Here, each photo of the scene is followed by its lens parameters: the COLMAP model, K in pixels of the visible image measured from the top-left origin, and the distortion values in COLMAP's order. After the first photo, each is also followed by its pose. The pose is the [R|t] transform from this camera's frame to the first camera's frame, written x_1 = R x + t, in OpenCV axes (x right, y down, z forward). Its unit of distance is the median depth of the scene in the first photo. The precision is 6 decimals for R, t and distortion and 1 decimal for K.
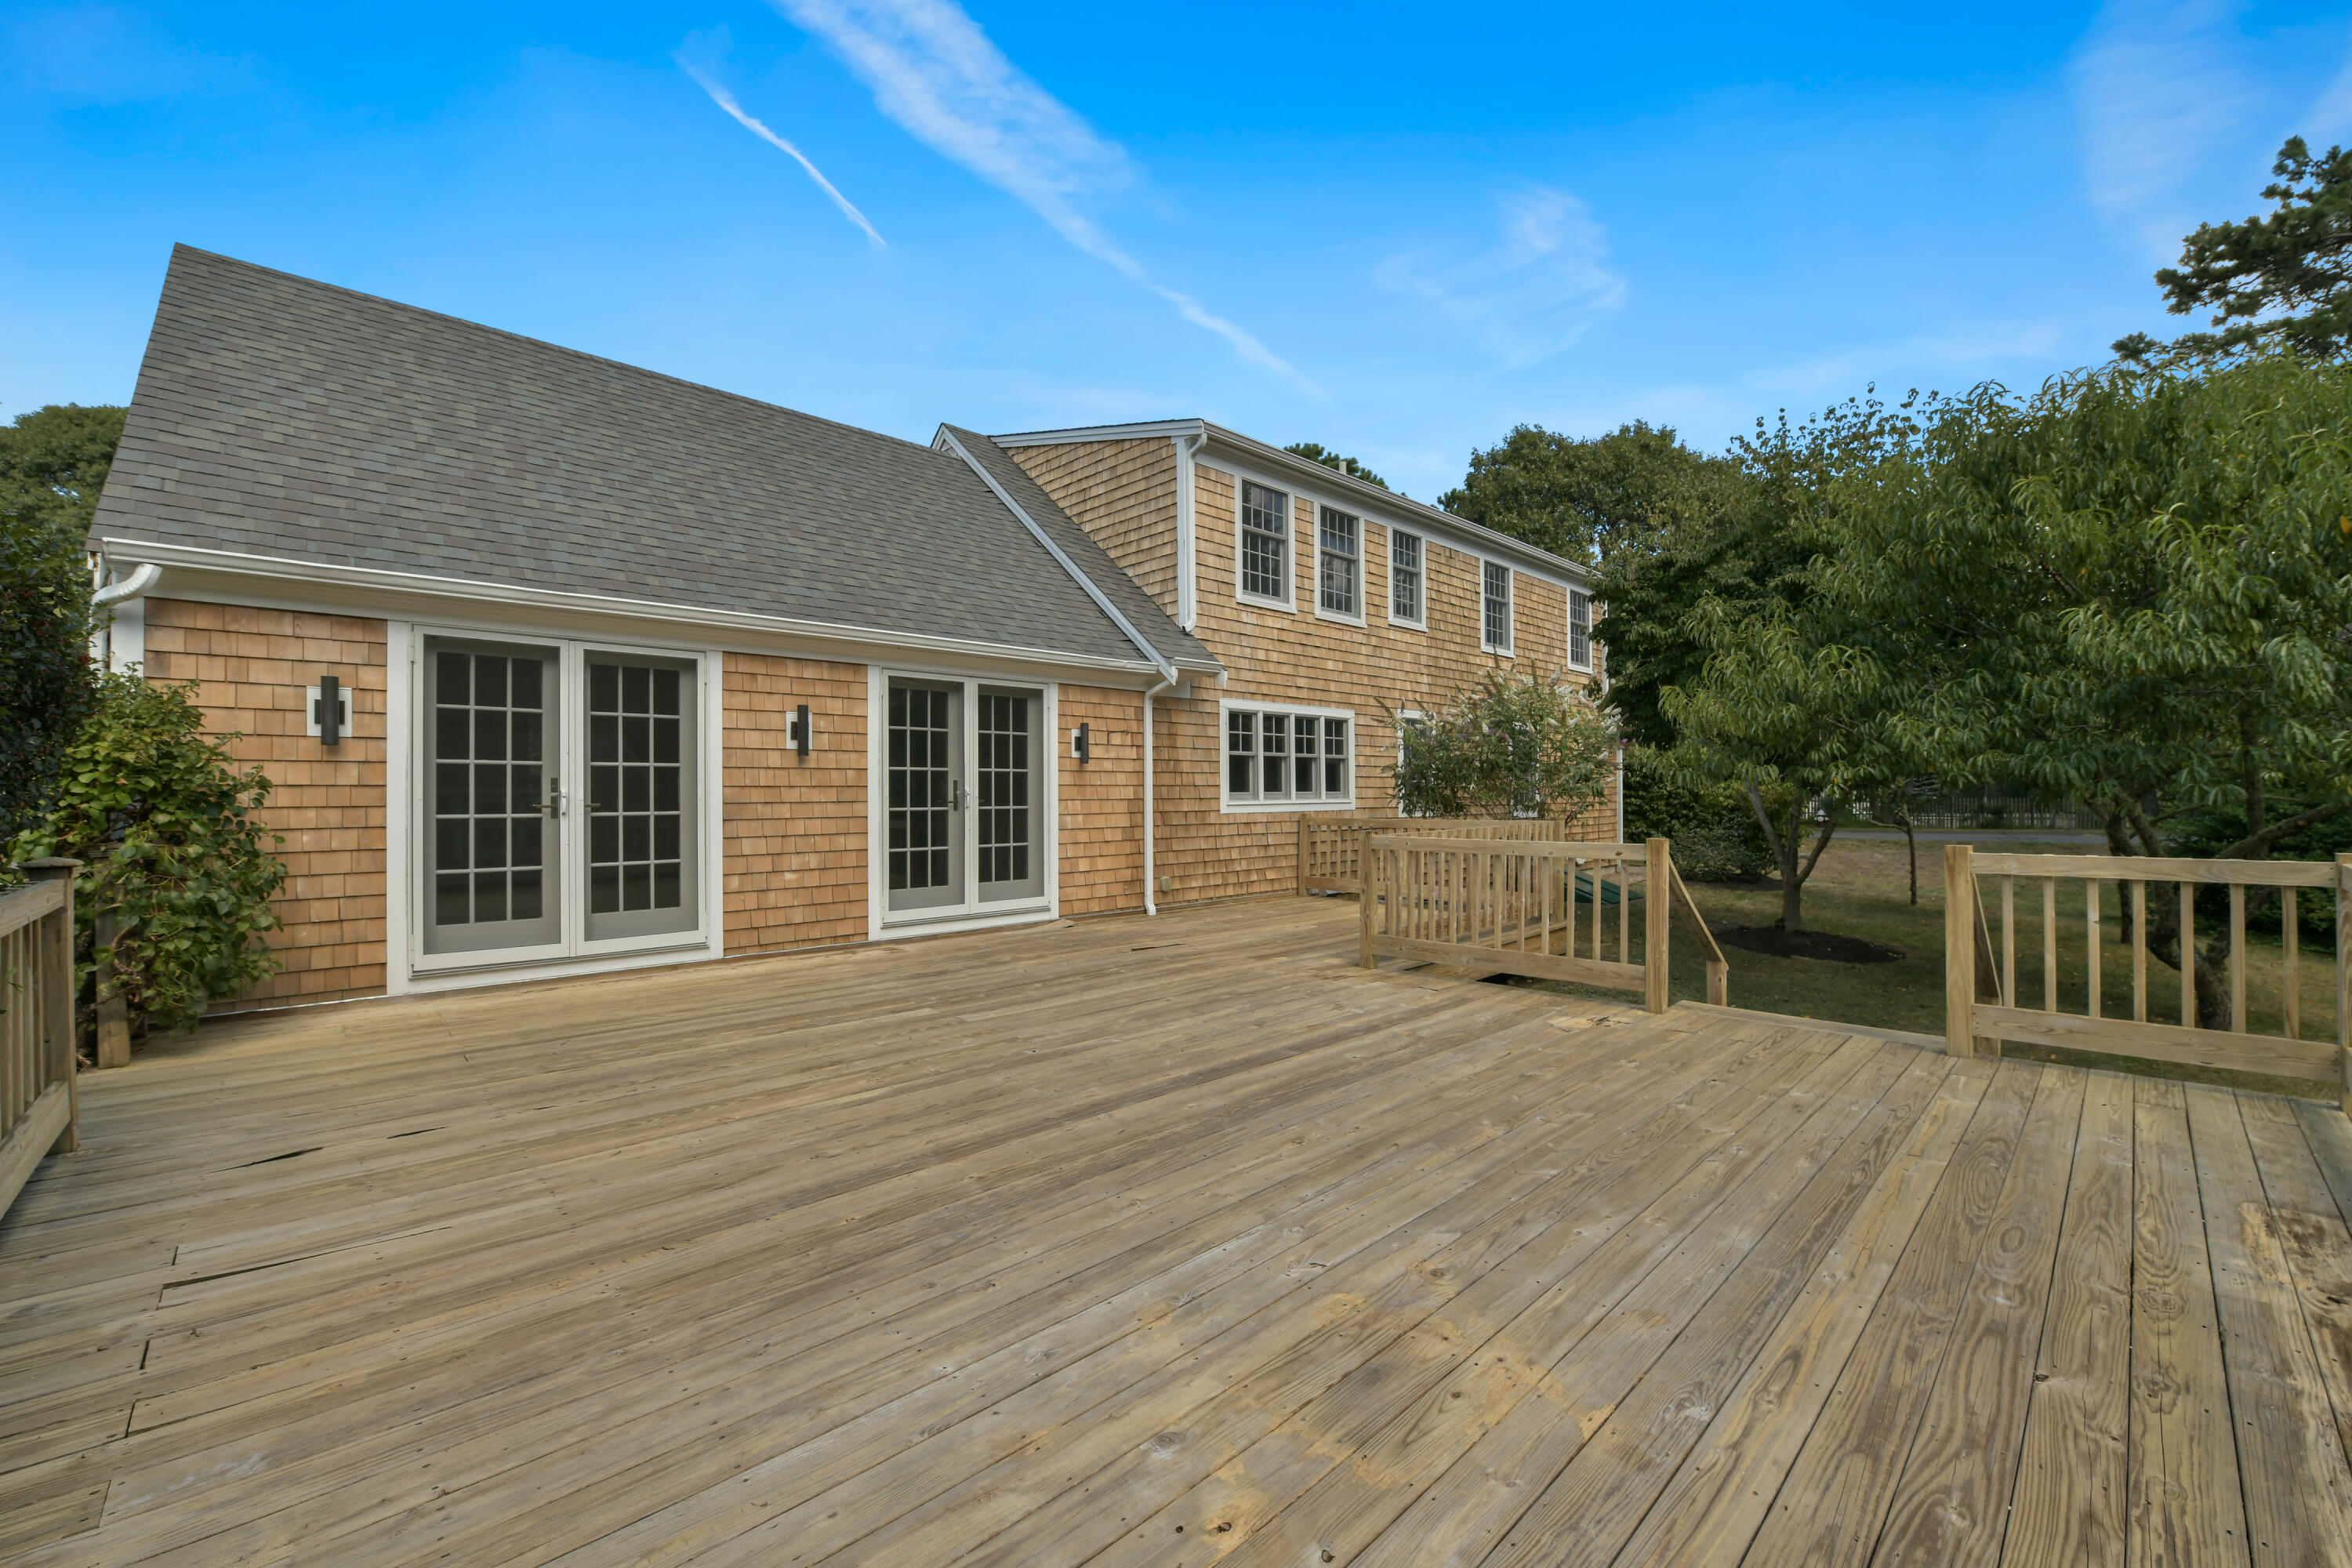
lens RADIAL K [[953.5, 0, 1176.0], [0, 953.5, 784.0], [0, 0, 1]] dist [-0.000425, -0.000093]
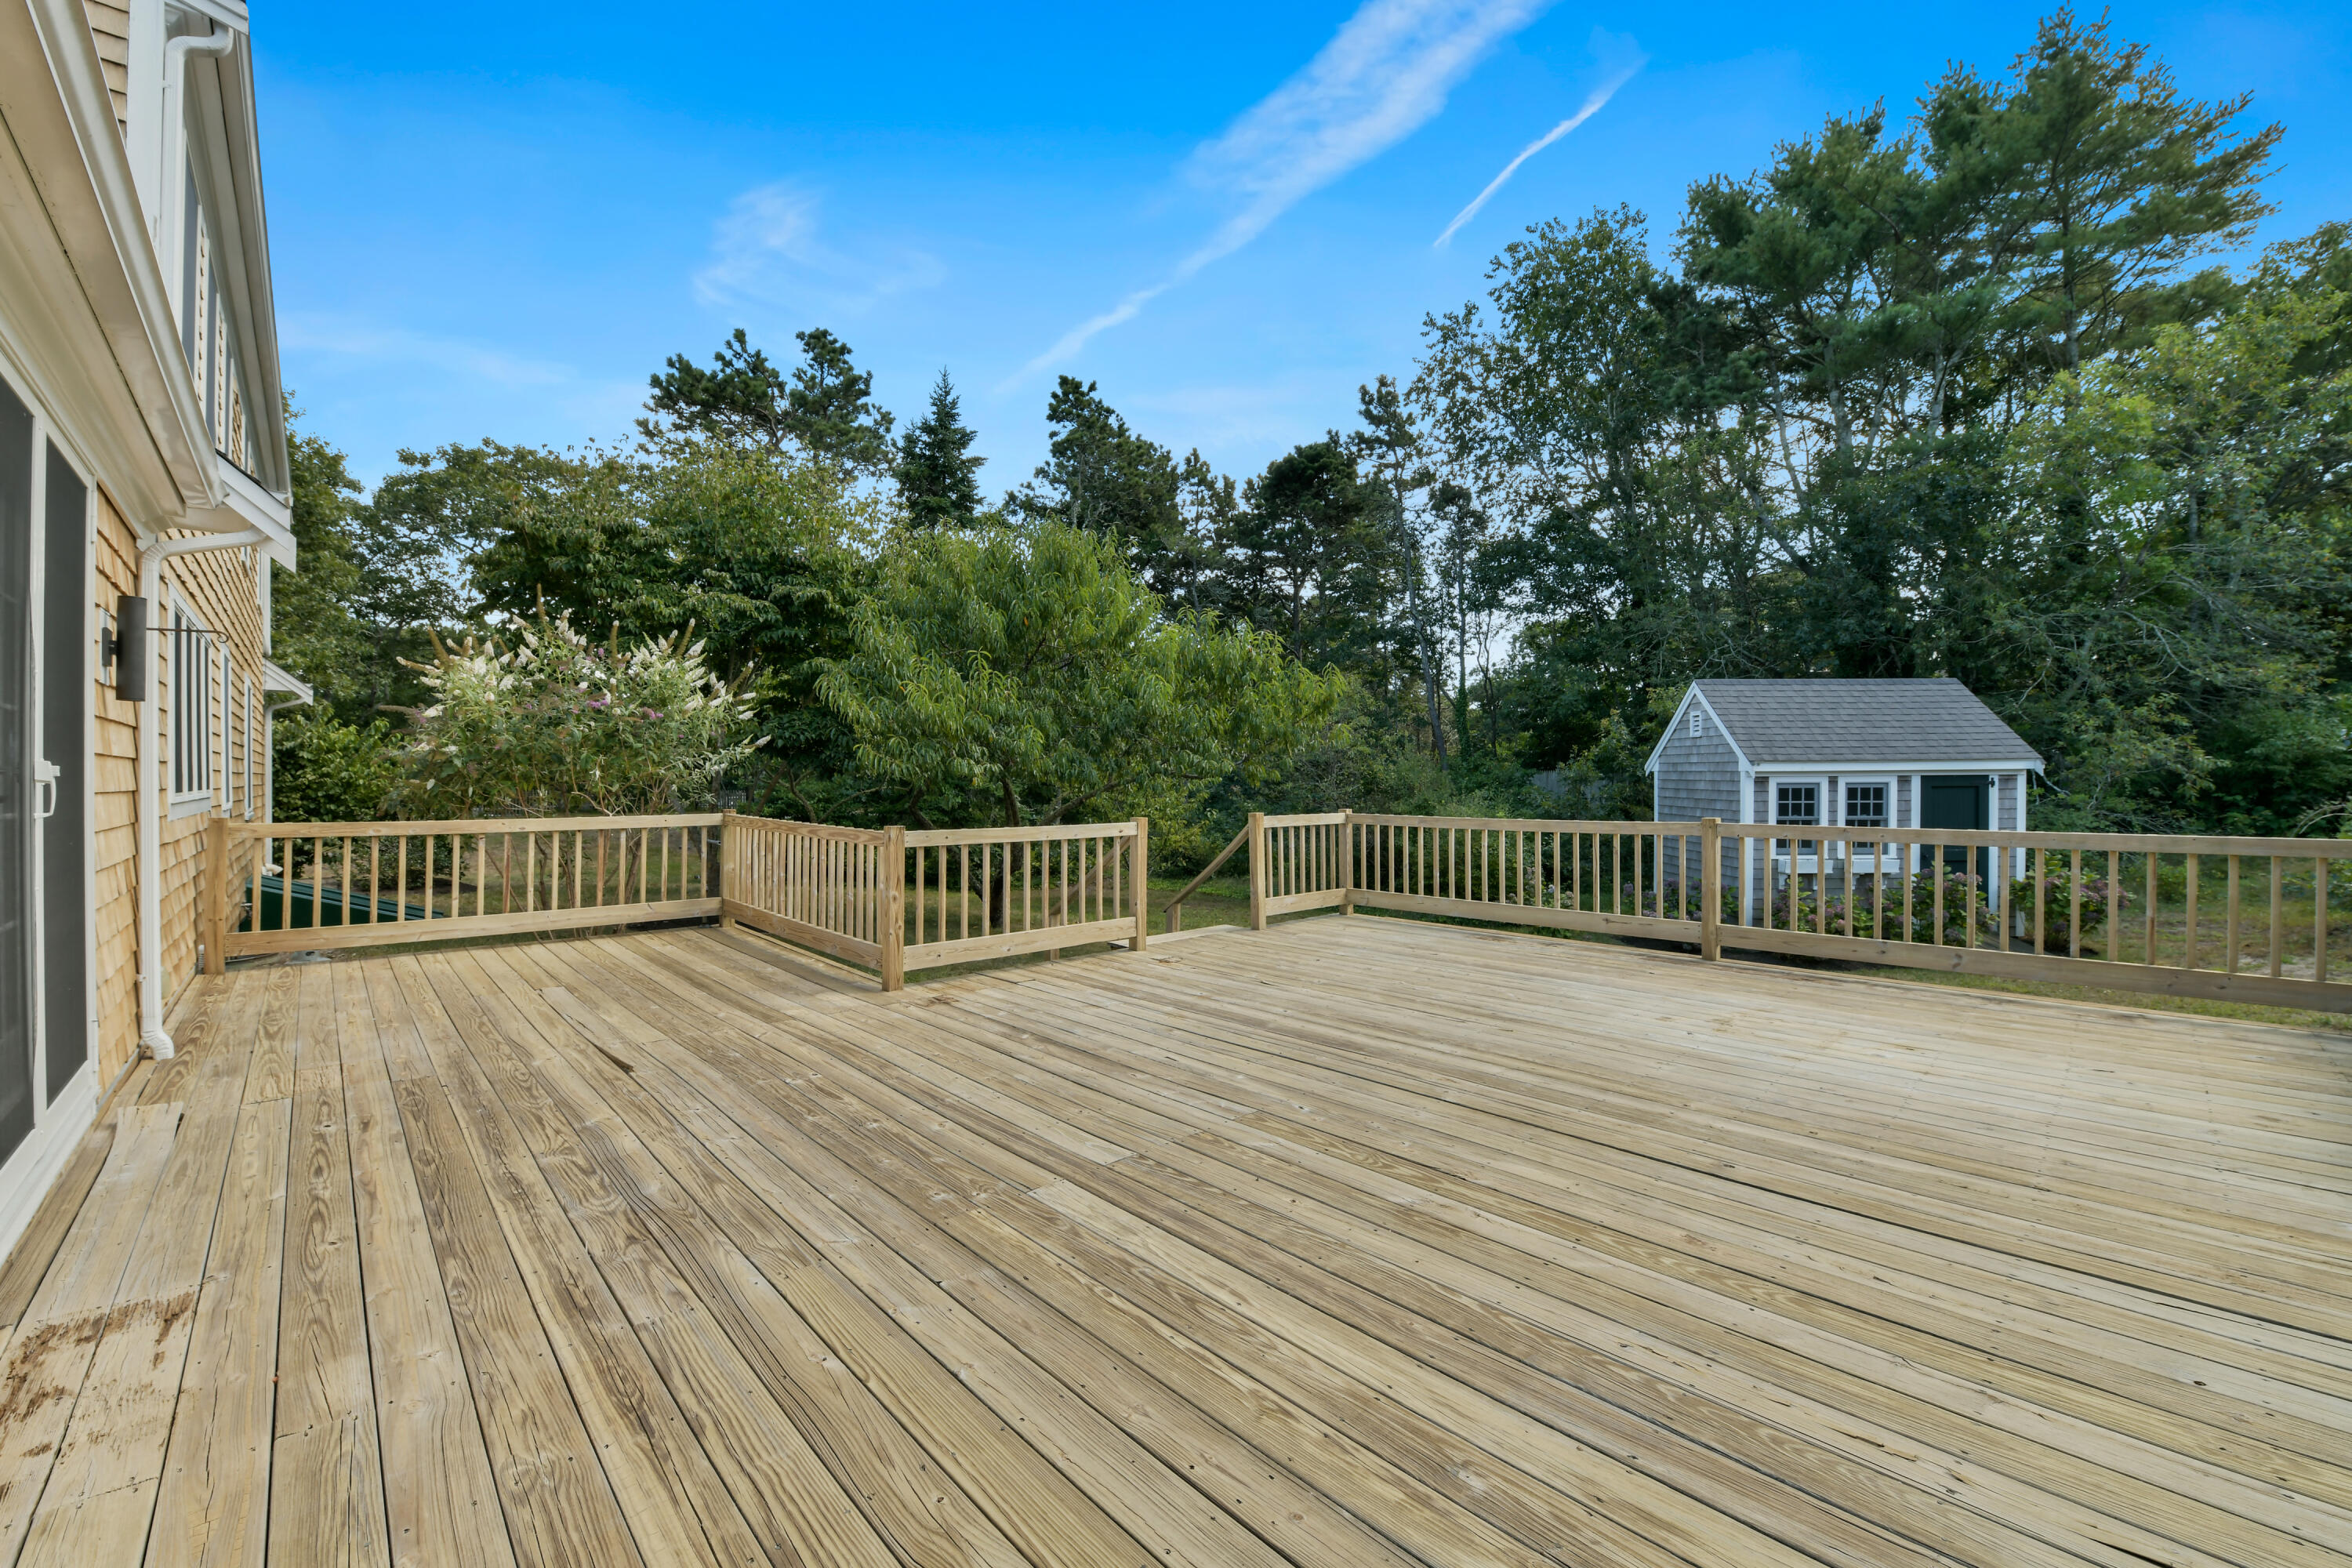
lens RADIAL K [[953.5, 0, 1176.0], [0, 953.5, 784.0], [0, 0, 1]] dist [-0.000425, -0.000093]
pose [[0.030733, -0.000798, 0.999527, -0.479298], [-0.009700, 0.999952, 0.001097, 0.005855], [-0.999481, -0.009729, 0.030724, 0.547914]]
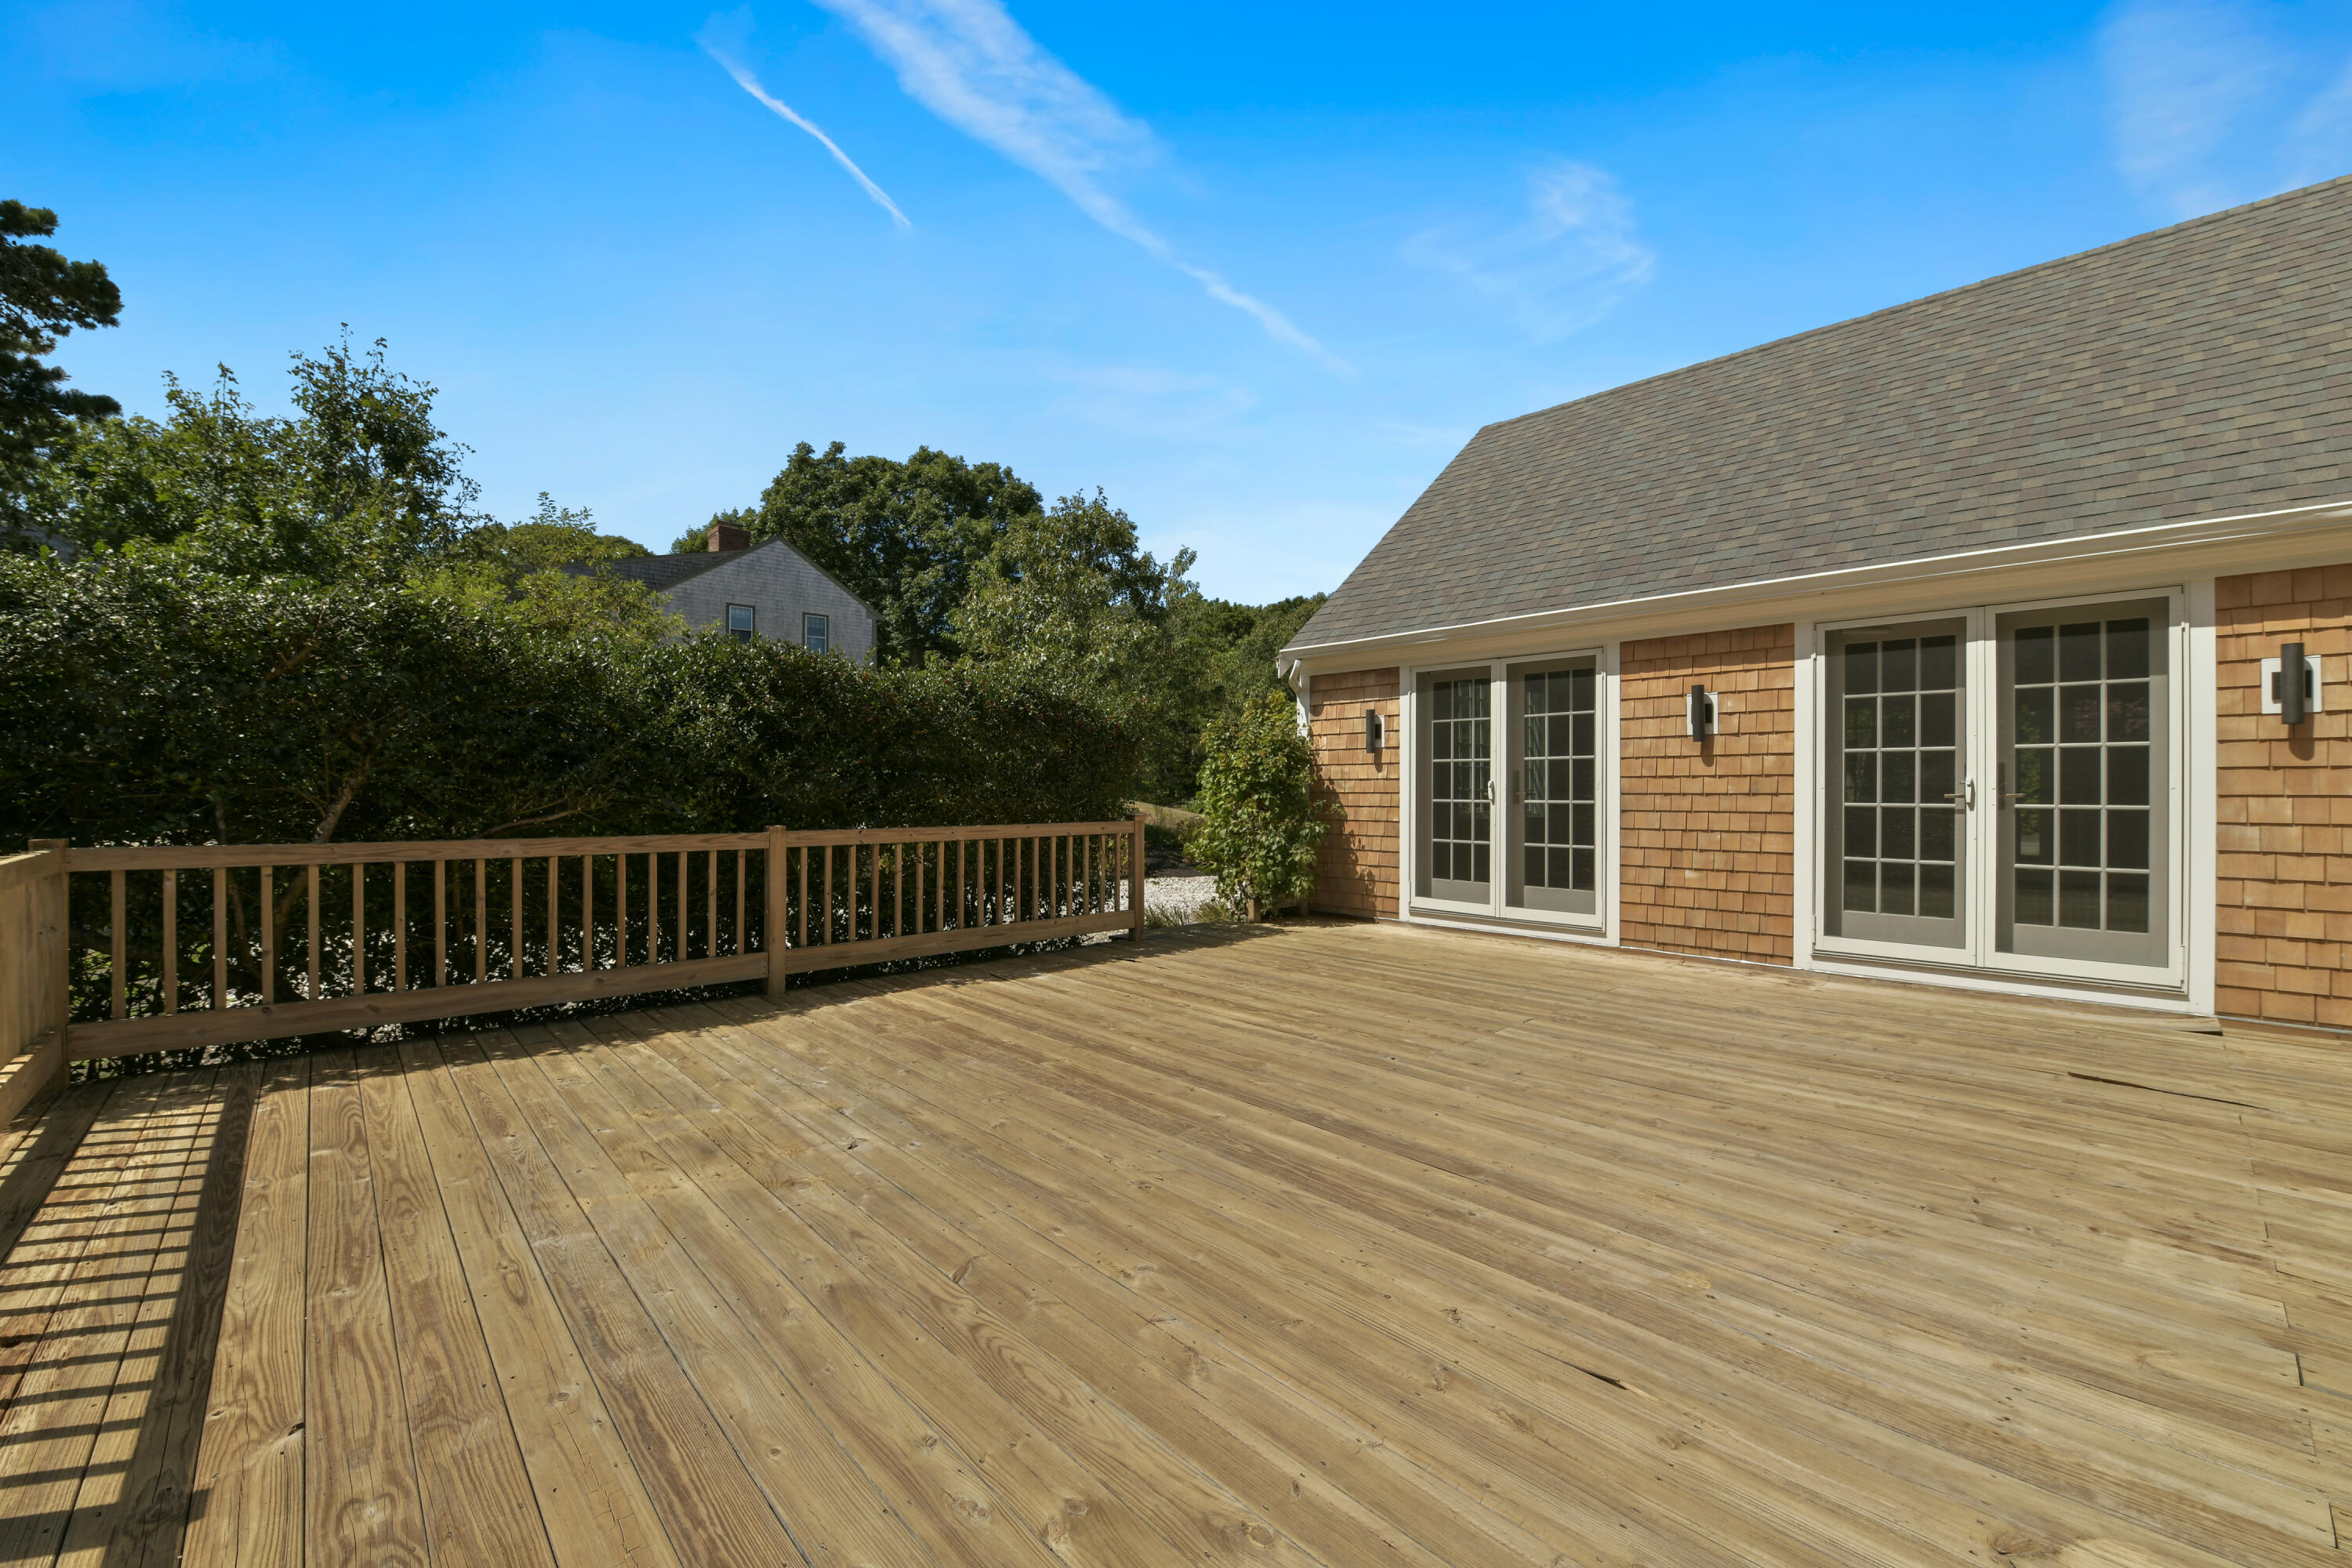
lens RADIAL K [[953.5, 0, 1176.0], [0, 953.5, 784.0], [0, 0, 1]] dist [-0.000425, -0.000093]
pose [[-0.008622, 0.001159, -0.999962, 0.400370], [0.012961, 0.999915, 0.001048, 0.002109], [0.999879, -0.012951, -0.008636, 0.403667]]
